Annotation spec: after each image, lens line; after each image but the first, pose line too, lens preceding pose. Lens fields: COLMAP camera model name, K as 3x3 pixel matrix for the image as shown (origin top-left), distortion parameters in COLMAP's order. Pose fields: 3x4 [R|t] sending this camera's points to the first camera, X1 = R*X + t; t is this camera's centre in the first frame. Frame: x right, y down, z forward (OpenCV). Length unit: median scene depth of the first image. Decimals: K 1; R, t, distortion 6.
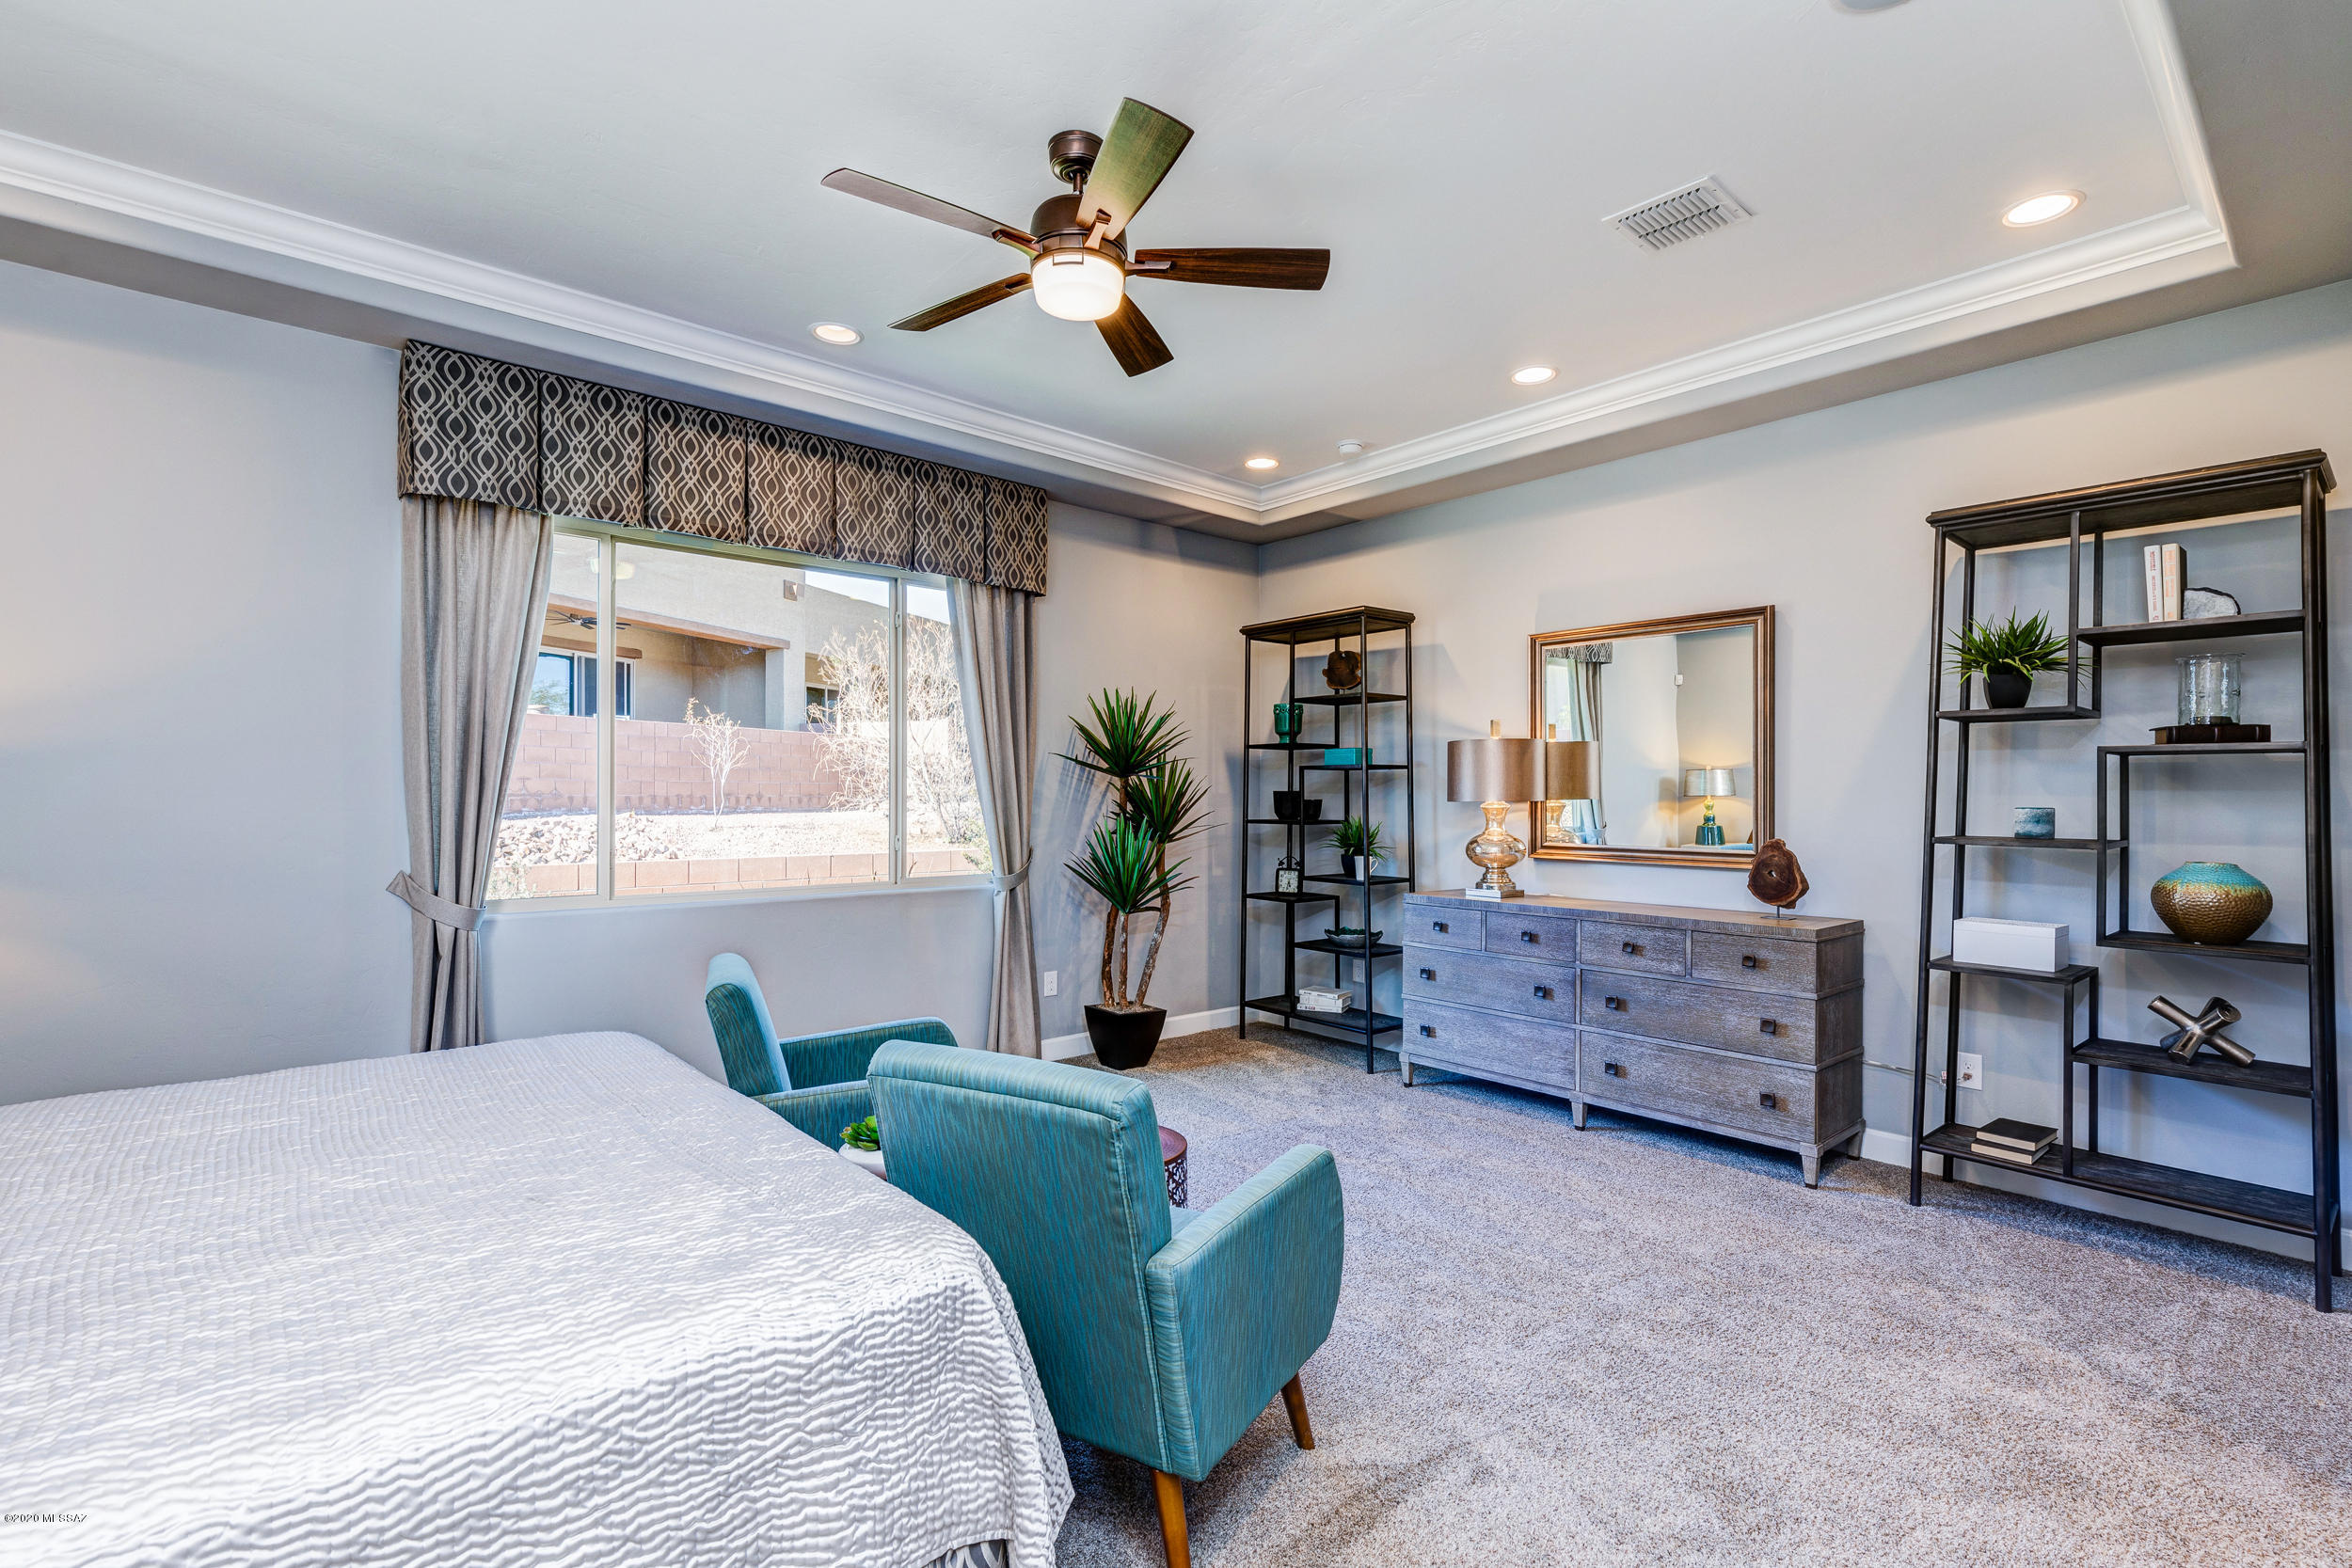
lens RADIAL K [[1074.3, 0, 1173.9], [0, 1074.3, 793.5], [0, 0, 1]] dist [0.009682, -0.000878]
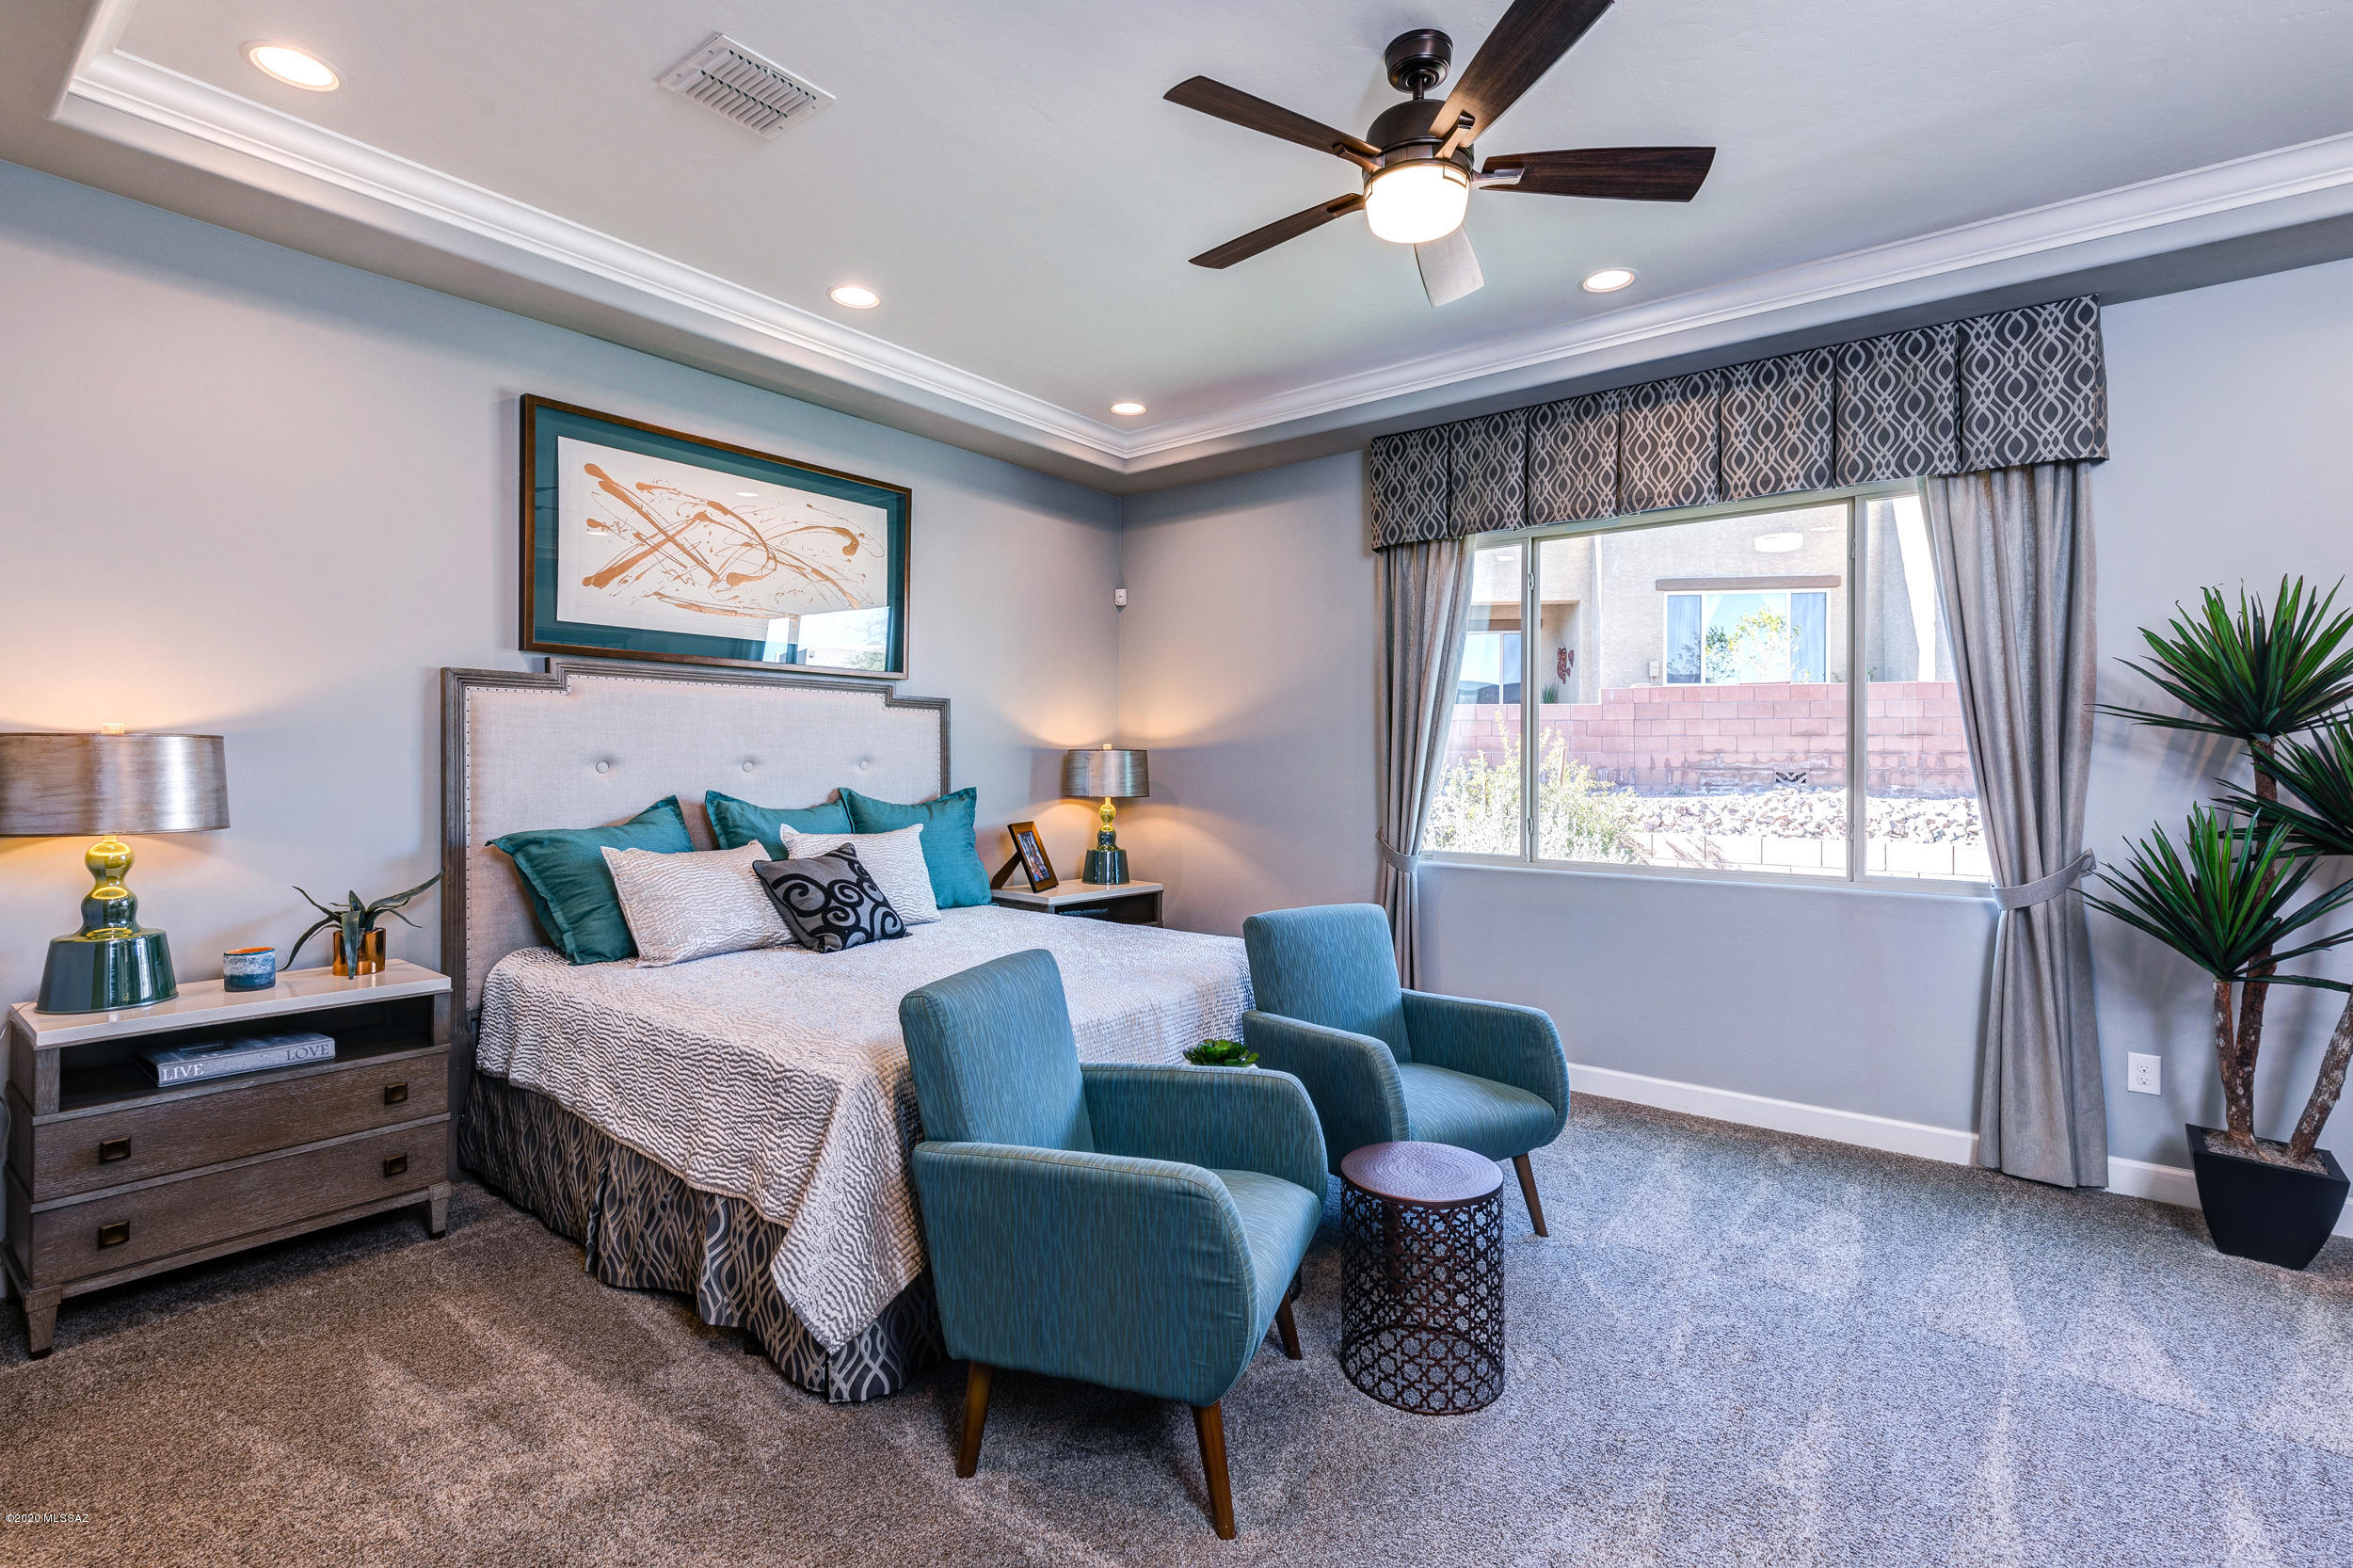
lens RADIAL K [[1087.2, 0, 1197.3], [0, 1087.2, 745.4], [0, 0, 1]] dist [0.001609, -0.000105]
pose [[0.211172, -0.028871, -0.977022, 0.451229], [0.001731, 0.999573, -0.029164, 0.005518], [0.977447, 0.004467, 0.211132, 0.386538]]
